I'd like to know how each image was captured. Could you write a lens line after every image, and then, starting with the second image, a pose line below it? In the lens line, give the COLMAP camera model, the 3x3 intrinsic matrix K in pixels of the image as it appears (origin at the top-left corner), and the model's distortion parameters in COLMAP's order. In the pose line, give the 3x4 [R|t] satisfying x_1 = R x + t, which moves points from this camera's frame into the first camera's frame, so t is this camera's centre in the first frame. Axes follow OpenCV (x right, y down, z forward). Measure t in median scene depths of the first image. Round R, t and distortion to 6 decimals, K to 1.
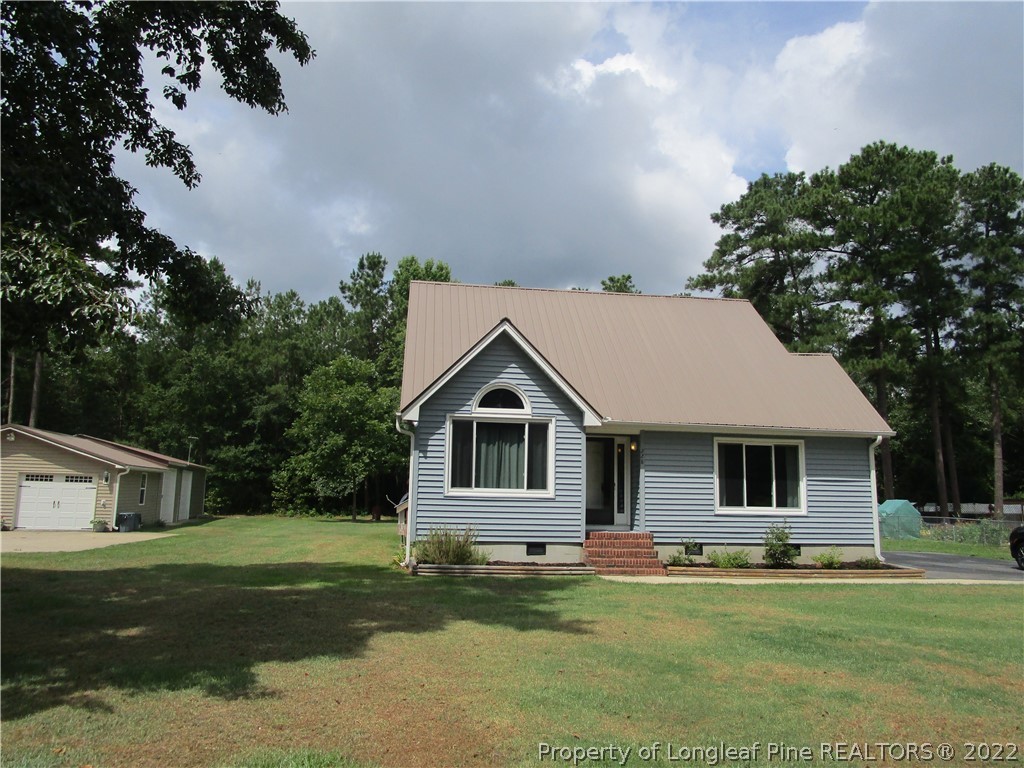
lens RADIAL K [[724.9, 0, 509.0], [0, 724.9, 386.8], [0, 0, 1]] dist [-0.035765, 0.011007]
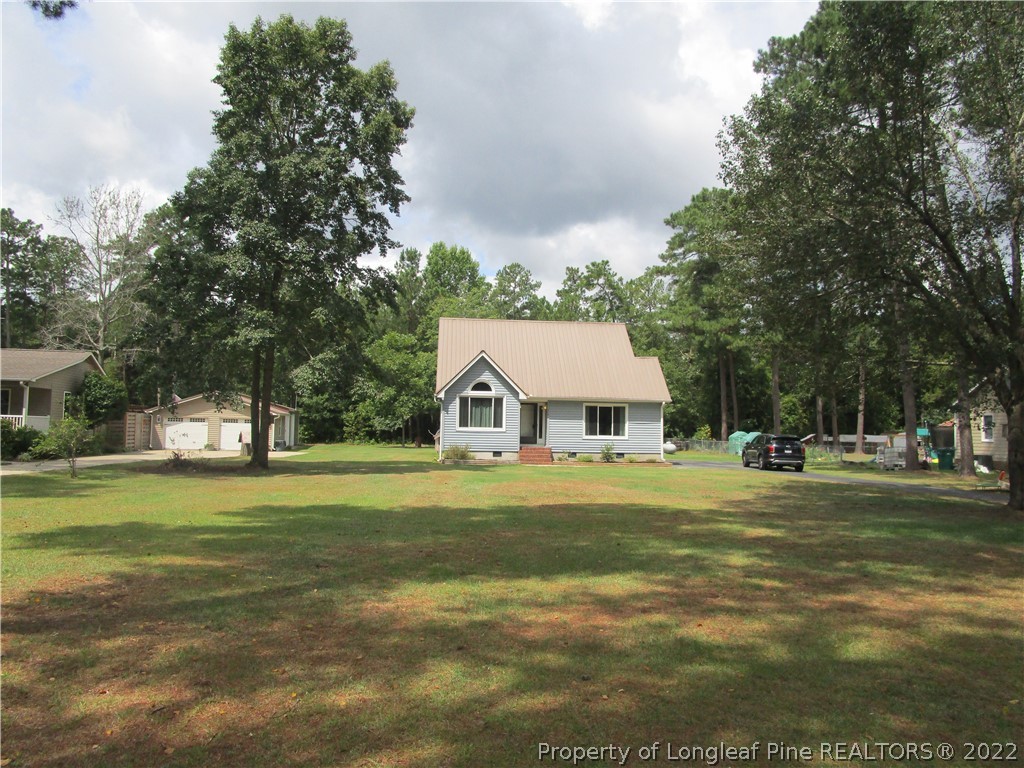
lens RADIAL K [[724.9, 0, 513.8], [0, 724.9, 381.1], [0, 0, 1]] dist [-0.035765, 0.011007]
pose [[0.999358, -0.004059, -0.035605, 0.153813], [0.007031, 0.996463, 0.083740, -0.171278], [0.035139, -0.083937, 0.995851, -1.101845]]
